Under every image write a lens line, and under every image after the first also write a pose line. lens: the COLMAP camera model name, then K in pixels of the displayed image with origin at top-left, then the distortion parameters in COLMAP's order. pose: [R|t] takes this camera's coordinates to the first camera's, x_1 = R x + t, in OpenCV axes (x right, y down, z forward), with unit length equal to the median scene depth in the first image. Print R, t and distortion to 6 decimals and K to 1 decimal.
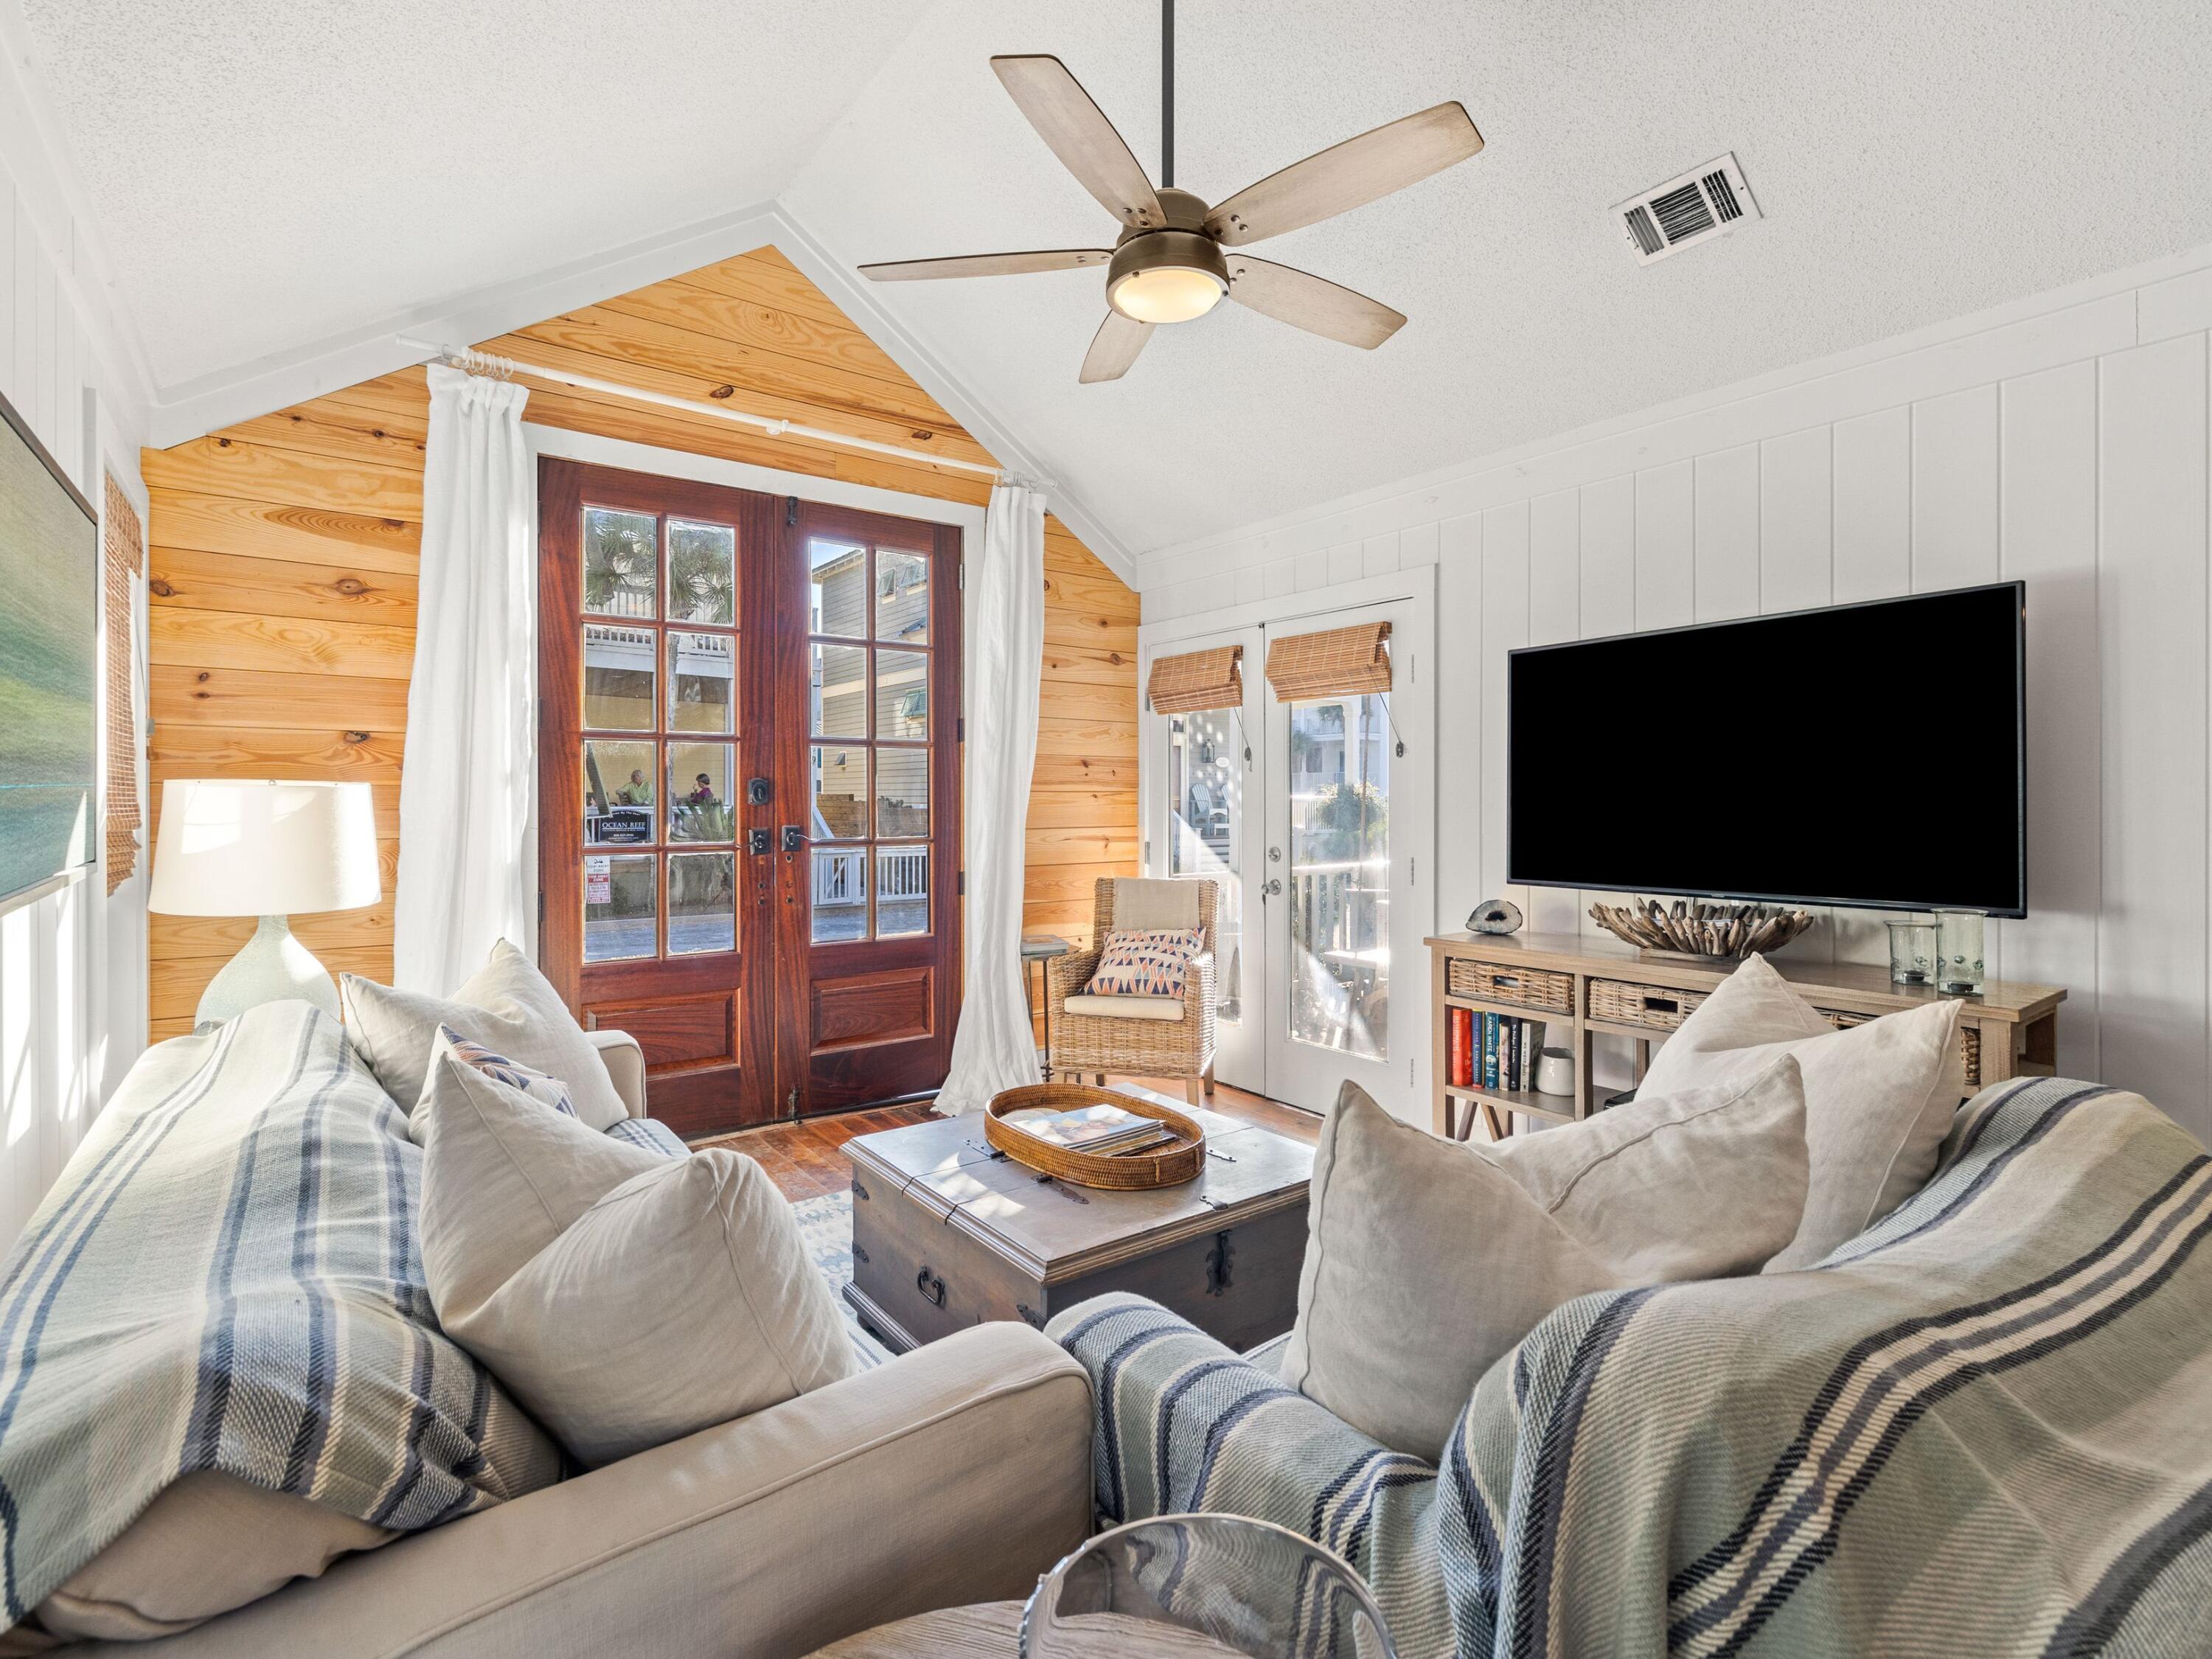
lens RADIAL K [[1063.9, 0, 1100.1], [0, 1063.9, 792.1], [0, 0, 1]] dist [0.009939, 0.000973]
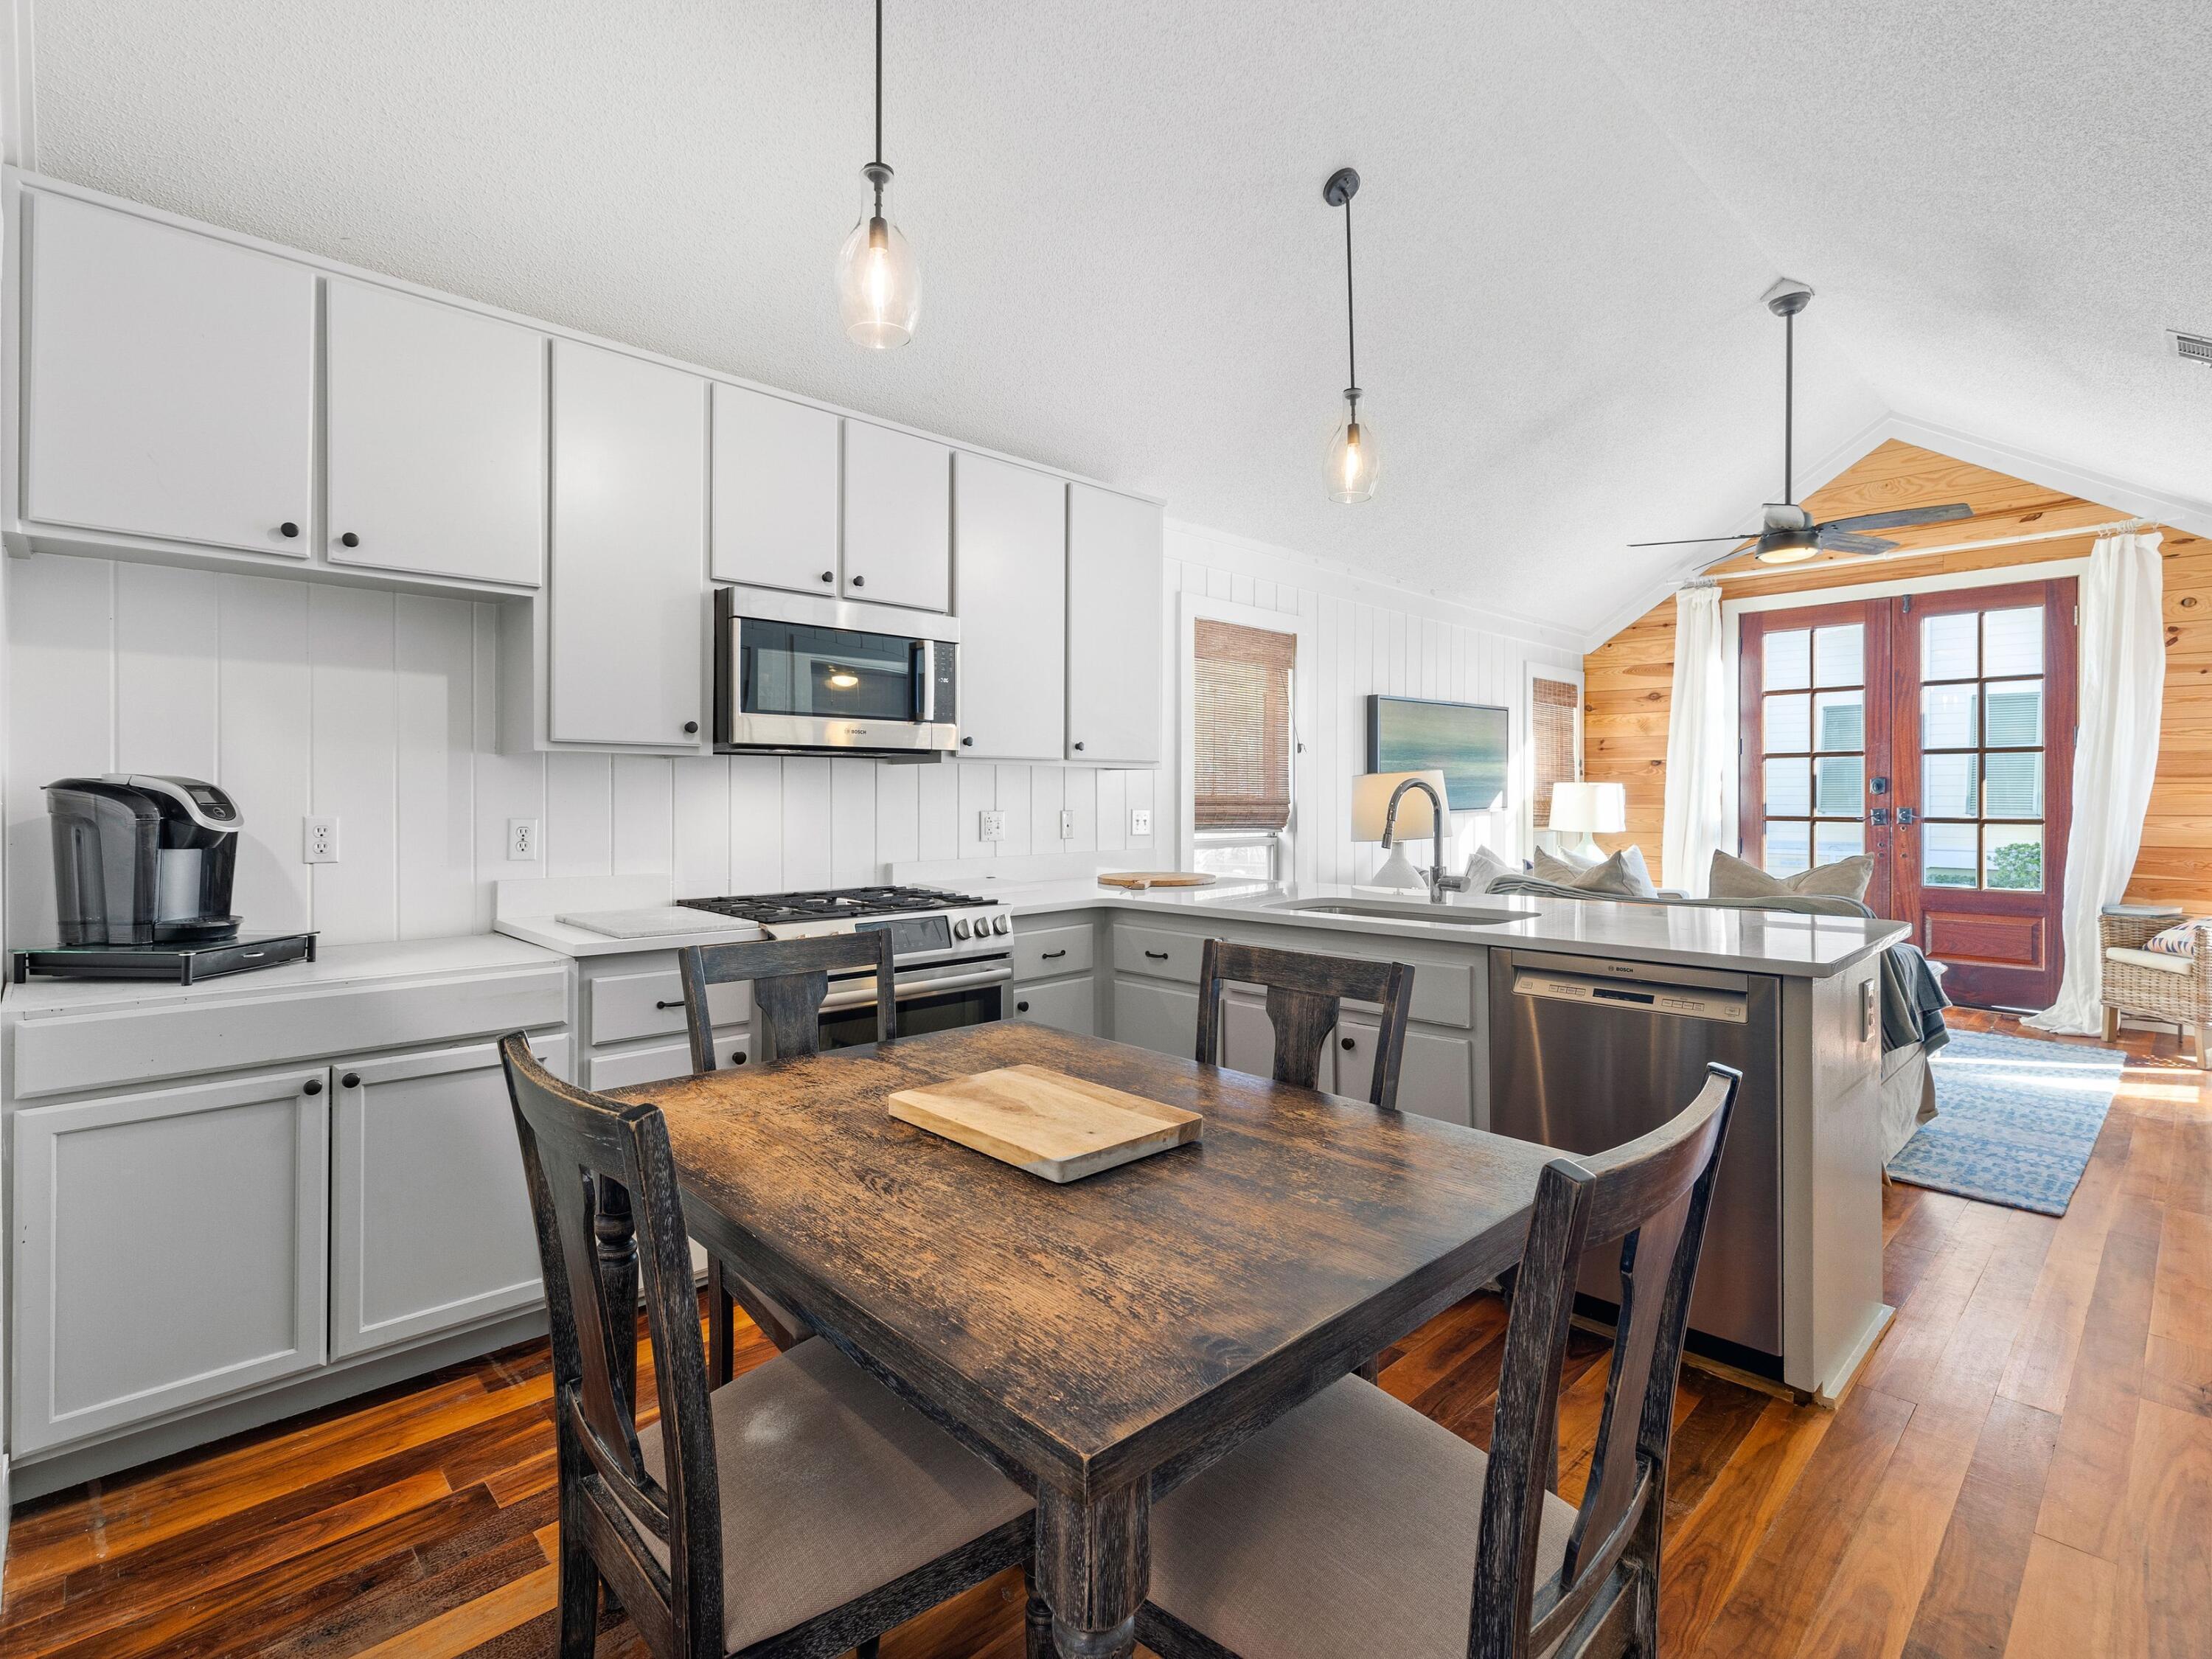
lens RADIAL K [[1063.9, 0, 1100.1], [0, 1063.9, 792.1], [0, 0, 1]] dist [0.009939, 0.000973]
pose [[0.126852, -0.002270, -0.991919, 1.154860], [0.001284, 0.999997, -0.002124, 0.011619], [0.991921, -0.001004, 0.126855, -0.372713]]
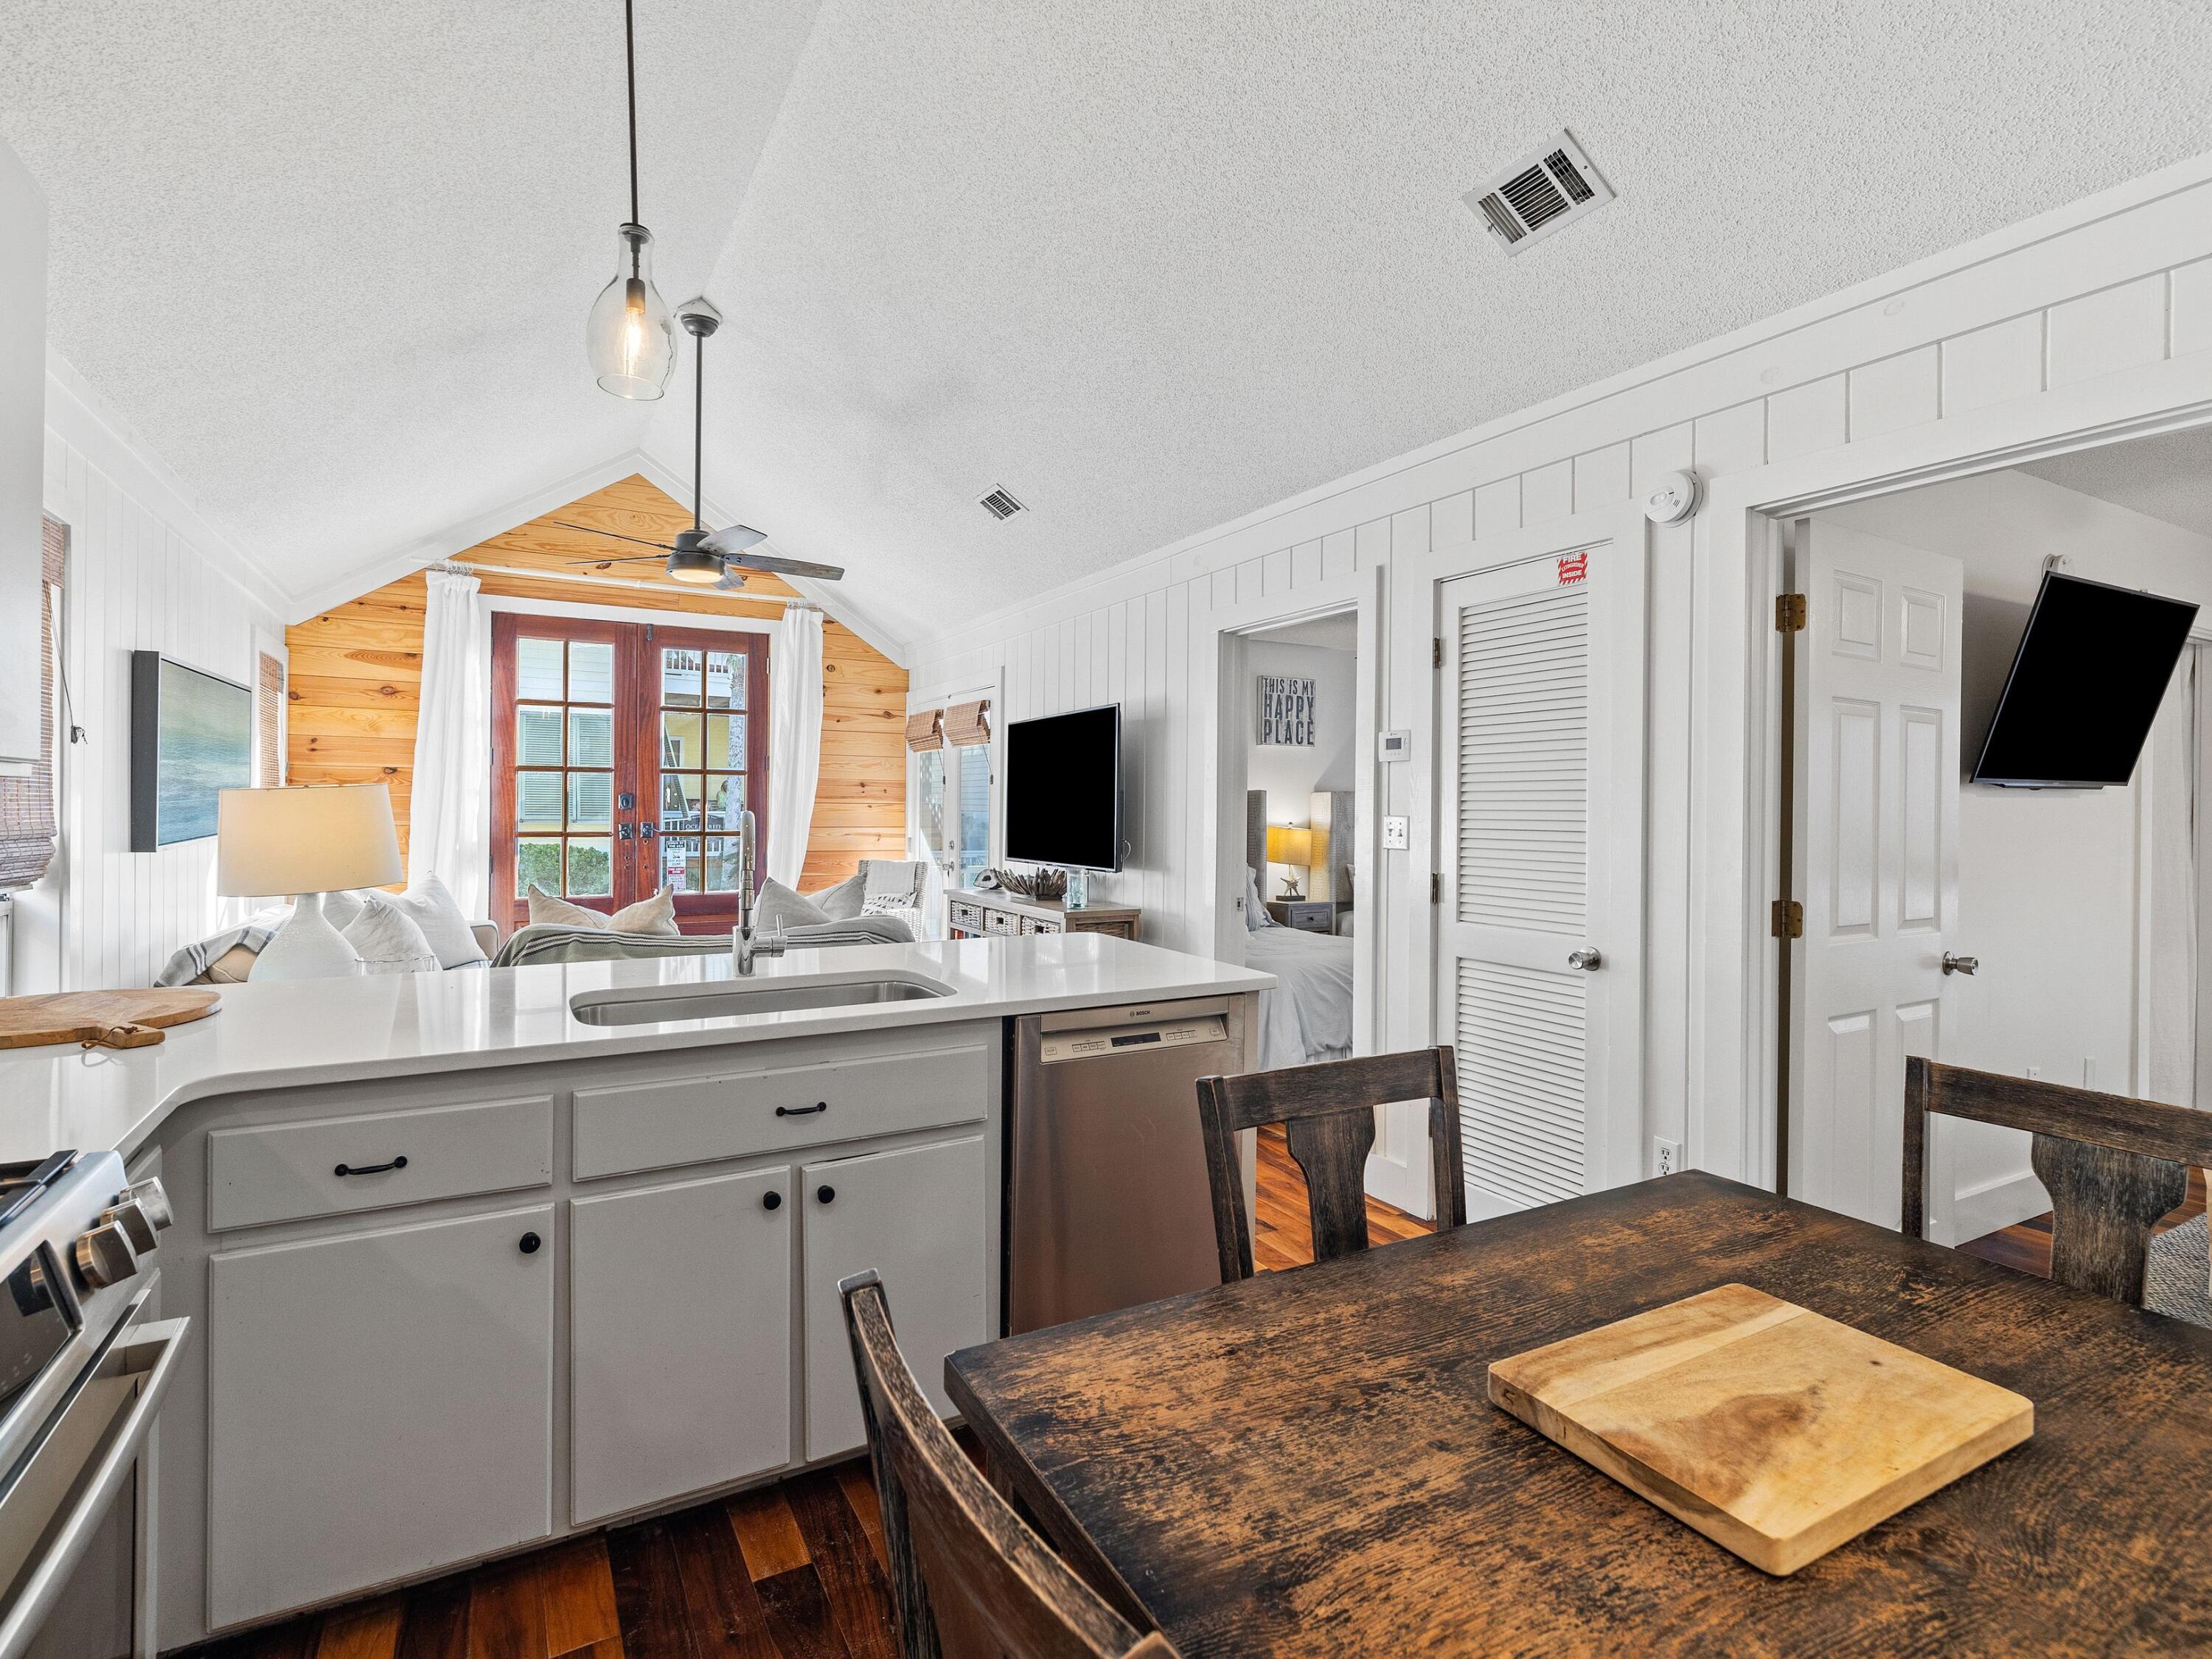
lens RADIAL K [[1081.1, 0, 1104.7], [0, 1081.1, 806.0], [0, 0, 1]] dist [0.004939, 0.000380]
pose [[0.991840, 0.010603, -0.127046, 0.660170], [-0.010201, 0.999941, 0.003815, -0.007659], [0.127079, -0.002488, 0.991889, -0.607122]]
